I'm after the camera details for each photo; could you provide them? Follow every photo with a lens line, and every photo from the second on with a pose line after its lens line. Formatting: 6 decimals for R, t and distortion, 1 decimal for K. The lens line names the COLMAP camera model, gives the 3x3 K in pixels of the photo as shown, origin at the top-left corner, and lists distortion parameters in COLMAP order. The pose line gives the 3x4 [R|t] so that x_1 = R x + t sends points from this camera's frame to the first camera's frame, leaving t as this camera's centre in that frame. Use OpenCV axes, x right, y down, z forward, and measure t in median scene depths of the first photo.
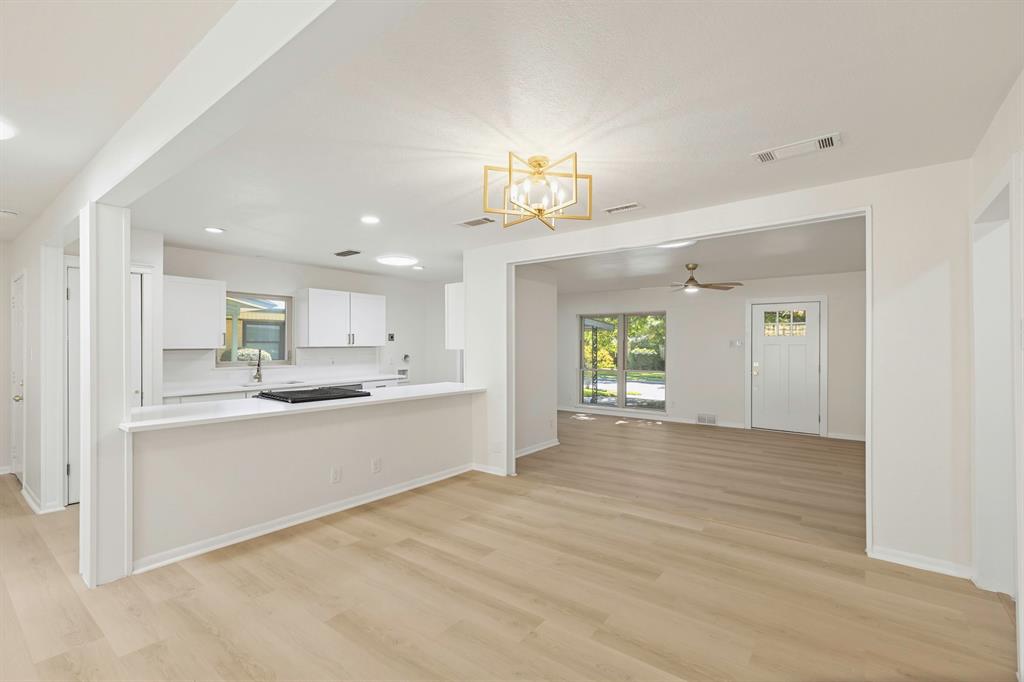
lens RADIAL K [[458.2, 0, 502.1], [0, 458.2, 344.7], [0, 0, 1]] dist [0.001871, -0.000070]
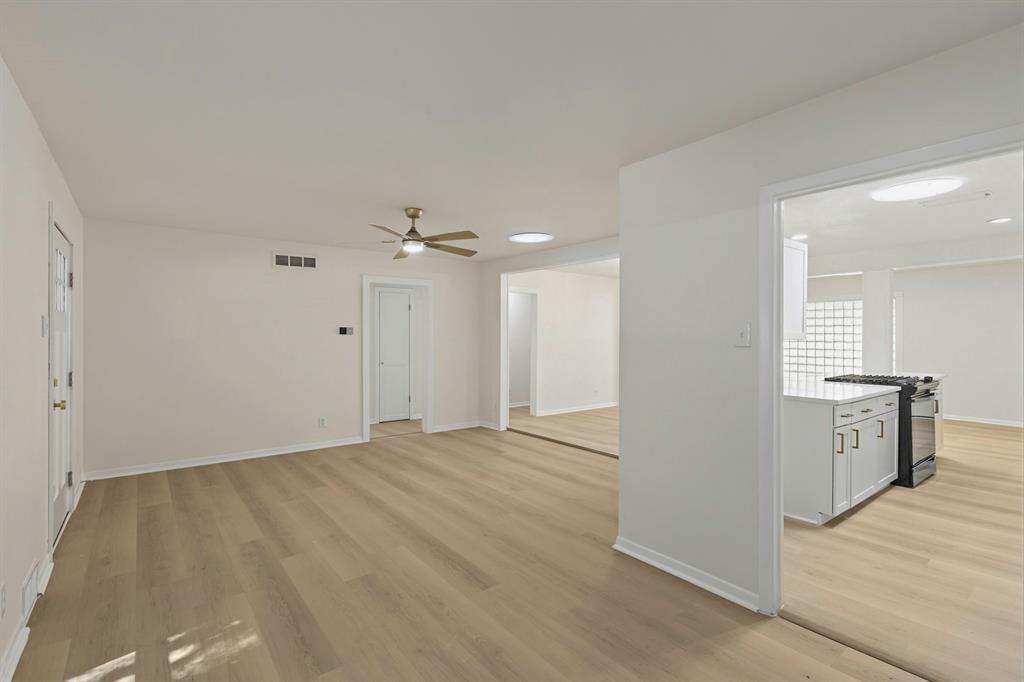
lens RADIAL K [[469.8, 0, 502.9], [0, 469.8, 339.3], [0, 0, 1]] dist [0.004185, 0.000378]
pose [[-0.968786, -0.003467, 0.247874, 0.134566], [-0.002657, 0.999990, 0.003604, 0.007861], [-0.247884, 0.002833, -0.968786, 1.772696]]
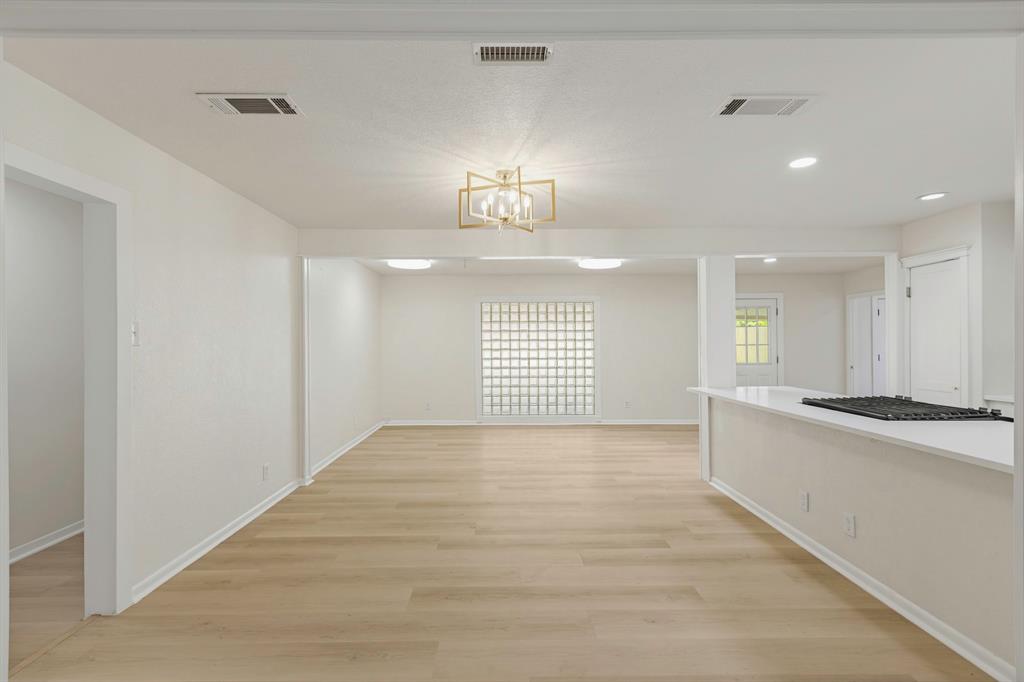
lens RADIAL K [[458.2, 0, 502.1], [0, 458.2, 344.7], [0, 0, 1]] dist [0.001871, -0.000070]
pose [[-0.783399, 0.000258, -0.621520, 0.375571], [0.003812, 0.999983, -0.004390, 0.010514], [0.621508, -0.005809, -0.783386, 0.897259]]
